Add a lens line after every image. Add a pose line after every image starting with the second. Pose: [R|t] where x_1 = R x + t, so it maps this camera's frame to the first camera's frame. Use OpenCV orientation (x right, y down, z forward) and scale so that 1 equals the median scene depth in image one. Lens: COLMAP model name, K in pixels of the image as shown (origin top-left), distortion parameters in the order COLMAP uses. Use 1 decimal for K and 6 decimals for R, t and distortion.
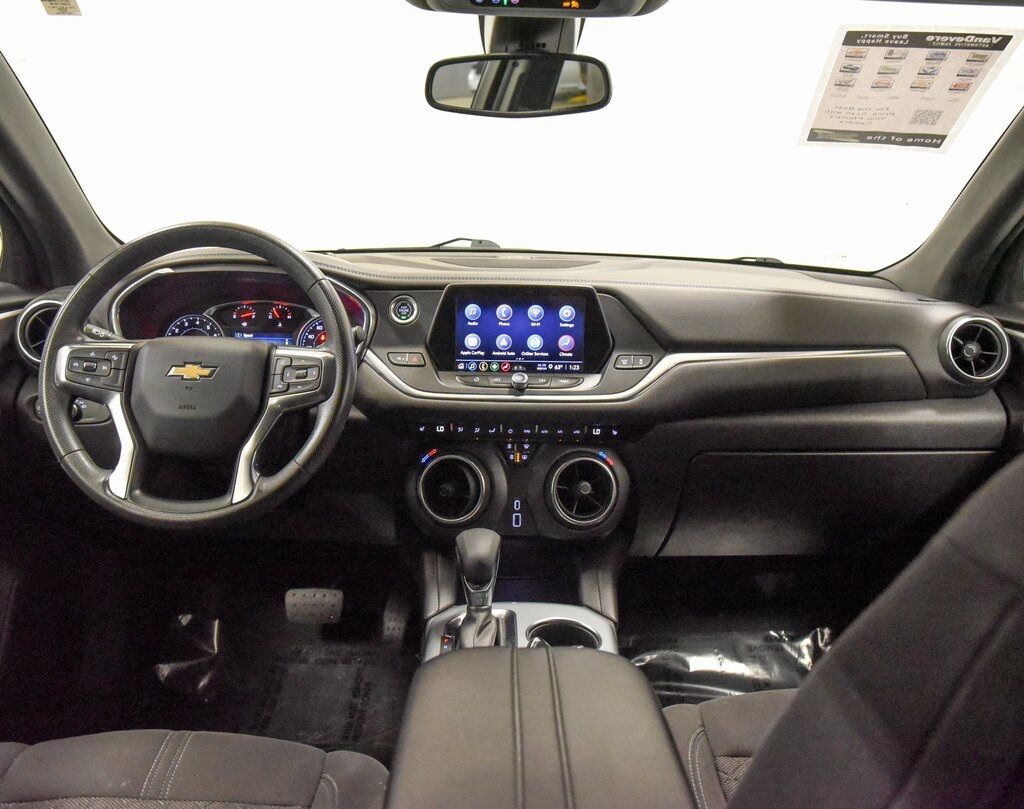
lens RADIAL K [[755.4, 0, 512.9], [0, 755.4, 409.2], [0, 0, 1]] dist [0.000926, -0.000050]
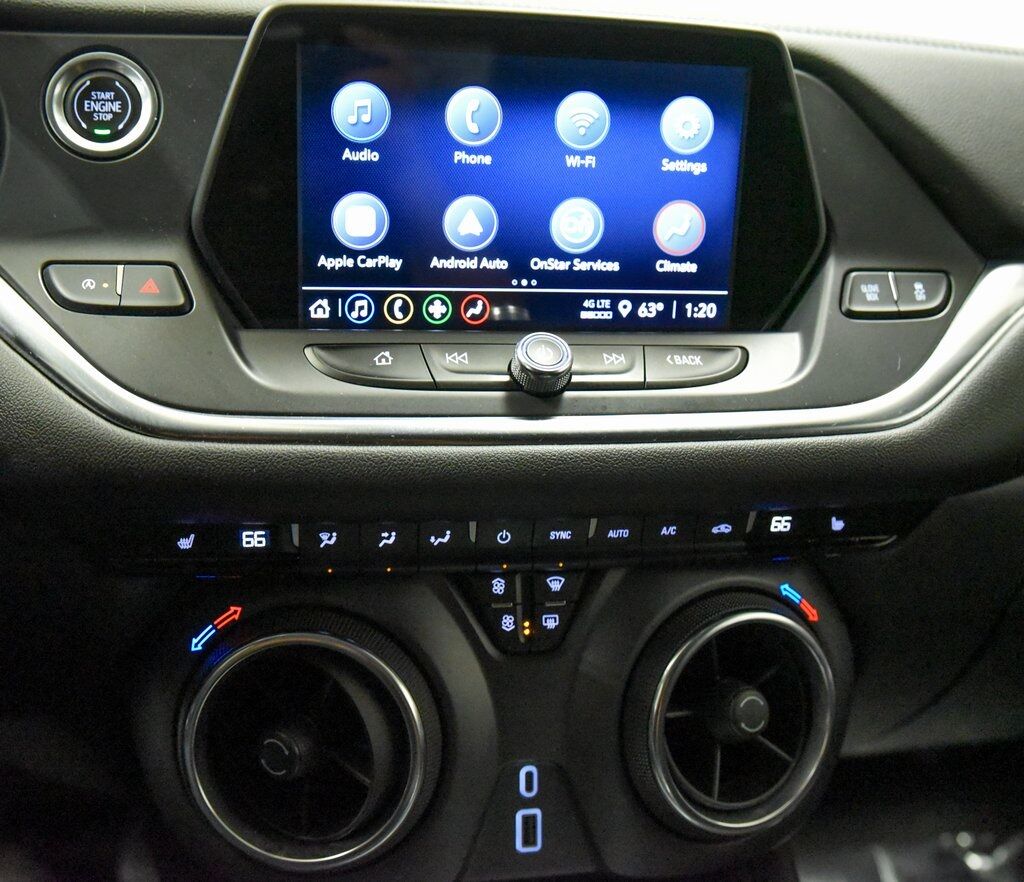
lens RADIAL K [[1065.6, 0, 509.0], [0, 1065.6, 435.1], [0, 0, 1]] dist [-0.049608, 0.000000]
pose [[0.986556, -0.026856, 0.161205, -0.064753], [0.013582, 0.996467, 0.082885, -0.042610], [-0.162861, -0.079581, 0.983434, 0.599687]]
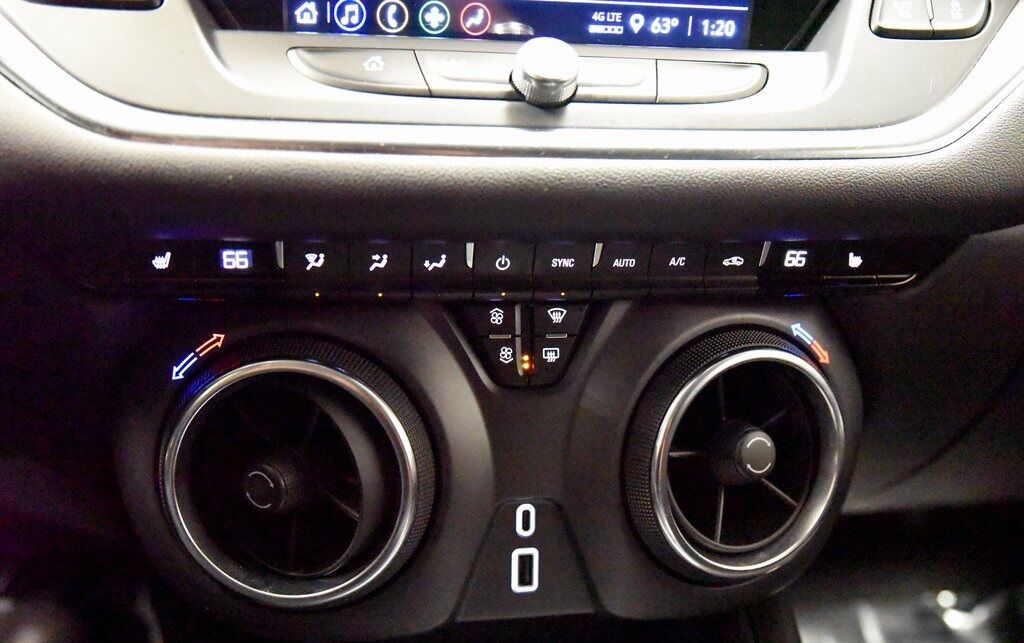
lens RADIAL K [[1000.9, 0, 516.0], [0, 1000.9, 324.1], [0, 0, 1]] dist [-0.022461, 0.000000]
pose [[0.986482, -0.028240, 0.161420, -0.056396], [-0.001054, 0.983925, 0.178578, -0.013407], [-0.163868, -0.176334, 0.970594, 0.642334]]
